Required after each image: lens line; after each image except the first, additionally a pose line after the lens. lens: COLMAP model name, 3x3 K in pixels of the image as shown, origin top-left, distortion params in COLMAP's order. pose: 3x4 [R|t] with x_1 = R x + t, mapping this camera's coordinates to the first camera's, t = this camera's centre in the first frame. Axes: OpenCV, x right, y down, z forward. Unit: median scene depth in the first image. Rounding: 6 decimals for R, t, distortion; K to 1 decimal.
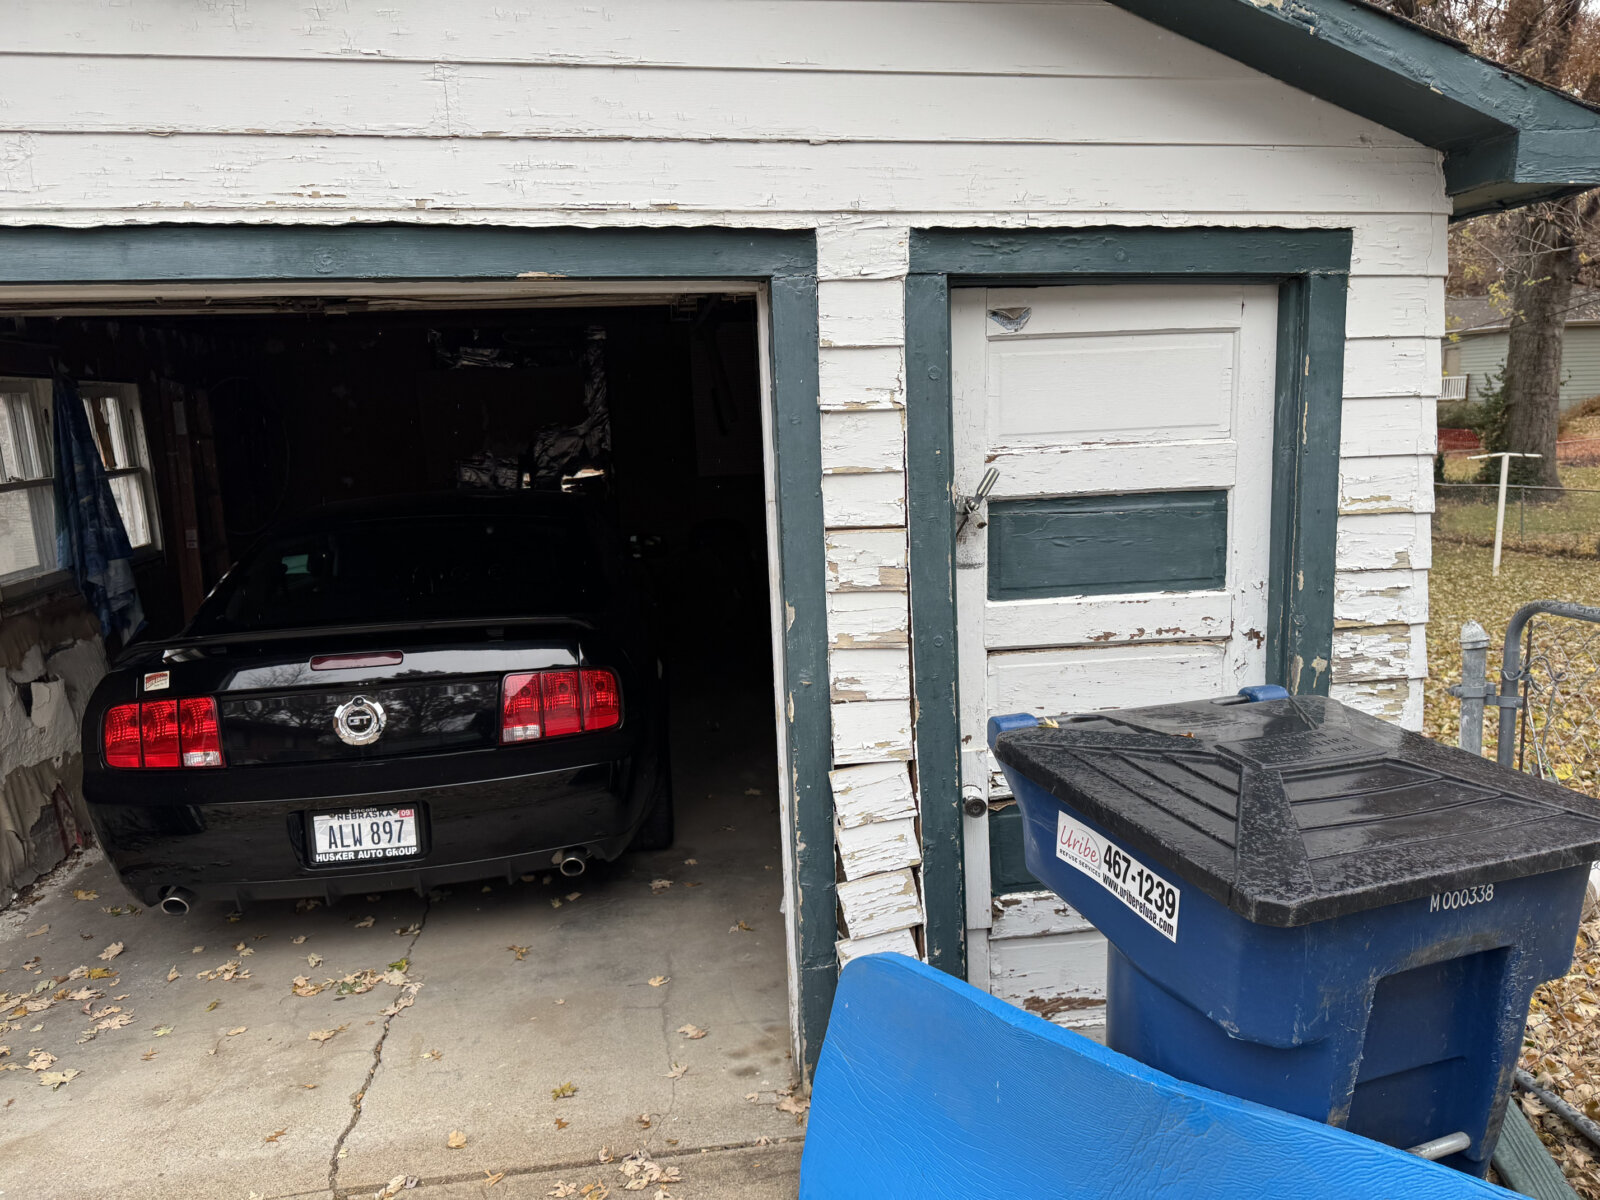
lens RADIAL K [[1058.1, 0, 801.1], [0, 1058.1, 584.0], [0, 0, 1]] dist [0.094609, -0.099353]
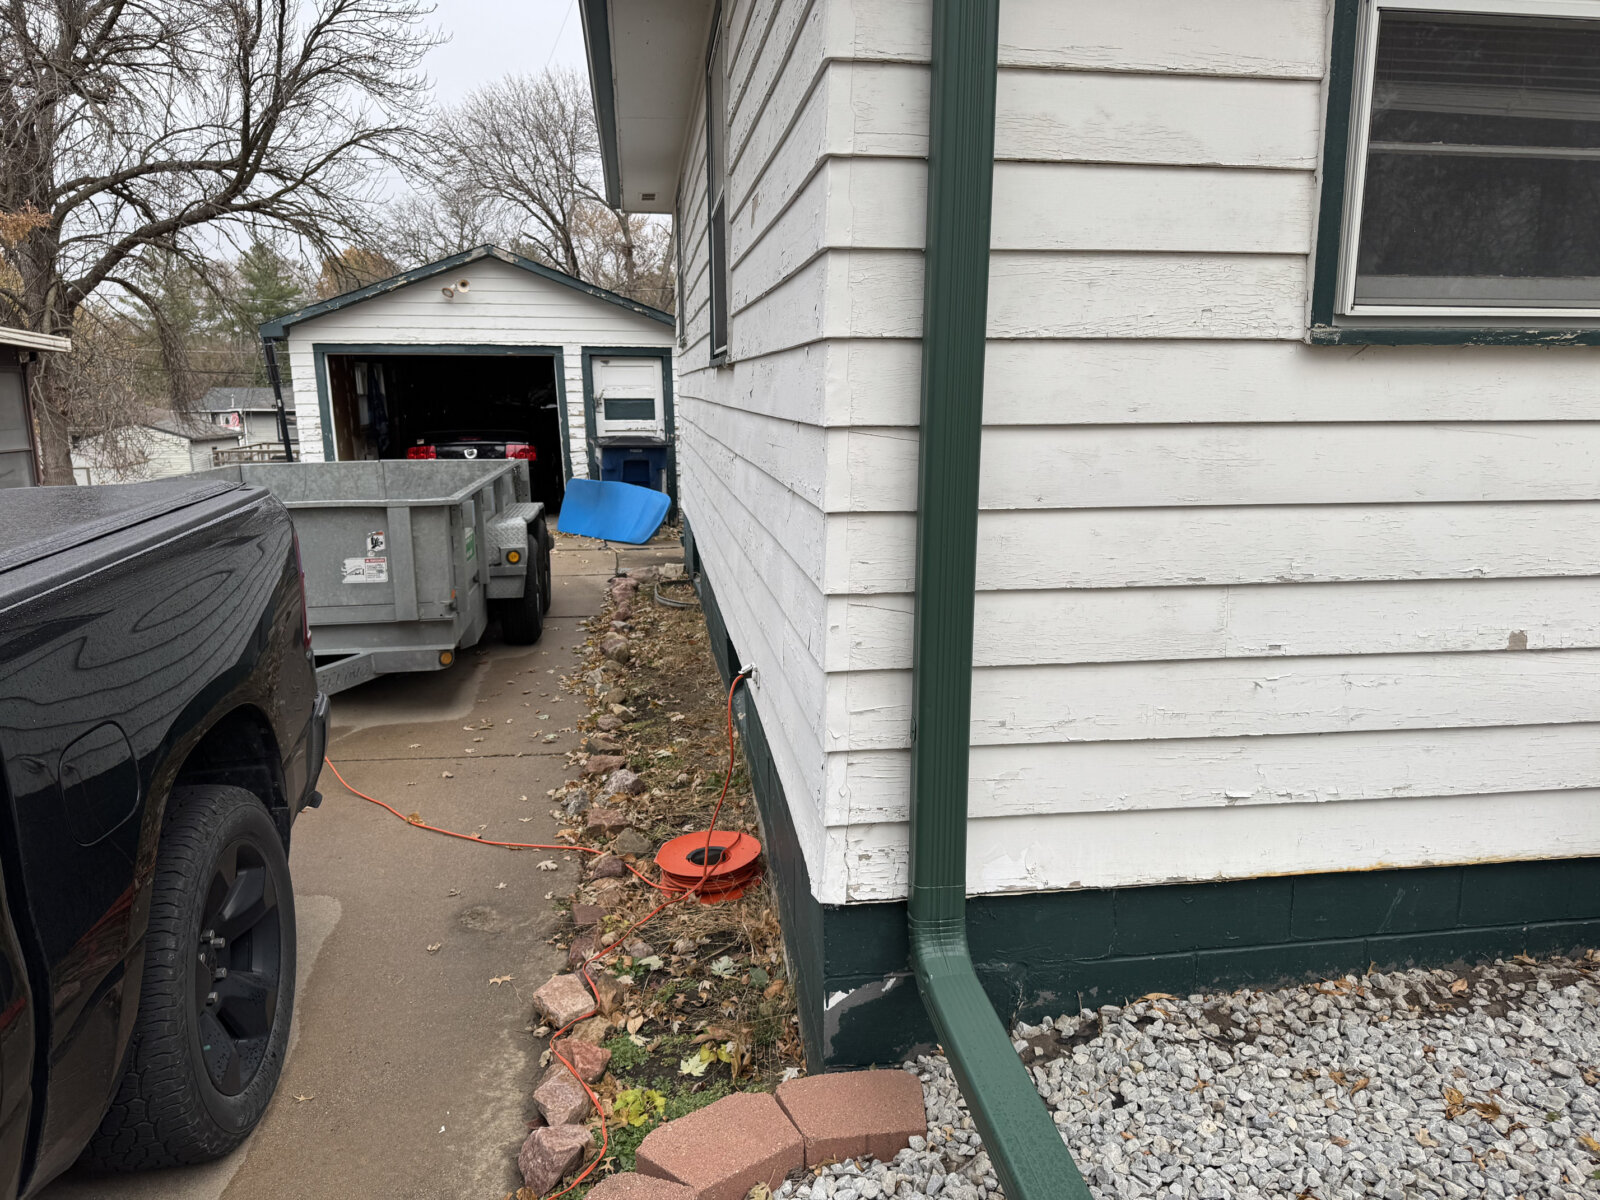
lens RADIAL K [[1111.9, 0, 800.0], [0, 1111.9, 600.0], [0, 0, 1]] dist [0.029125, -0.044593]
pose [[0.999181, 0.033931, -0.022038, 1.040371], [-0.032827, 0.998275, 0.048672, 0.482134], [0.023652, -0.047909, 0.998572, -3.526448]]
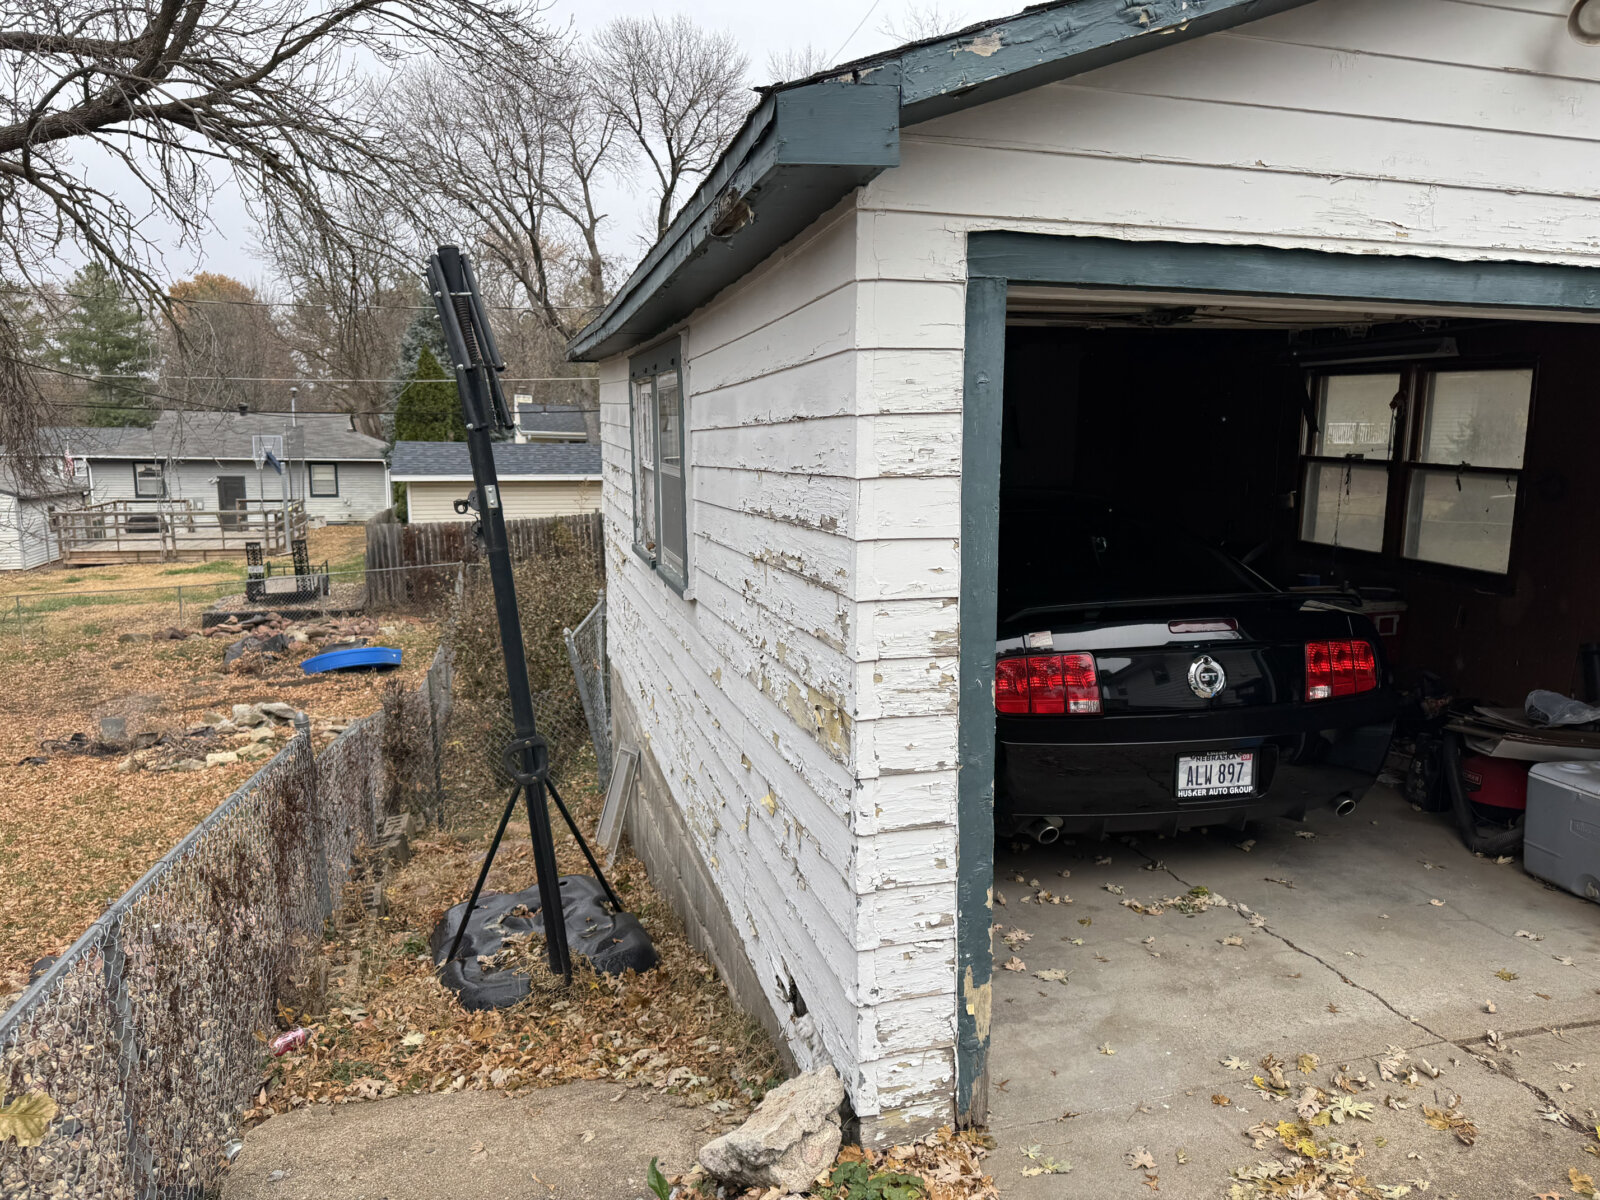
lens RADIAL K [[1111.9, 0, 800.0], [0, 1111.9, 600.0], [0, 0, 1]] dist [0.029125, -0.044593]
pose [[0.994693, 0.022467, 0.100406, -1.090238], [-0.023242, 0.999708, 0.006555, 0.054189], [-0.100230, -0.008854, 0.994925, -0.162048]]
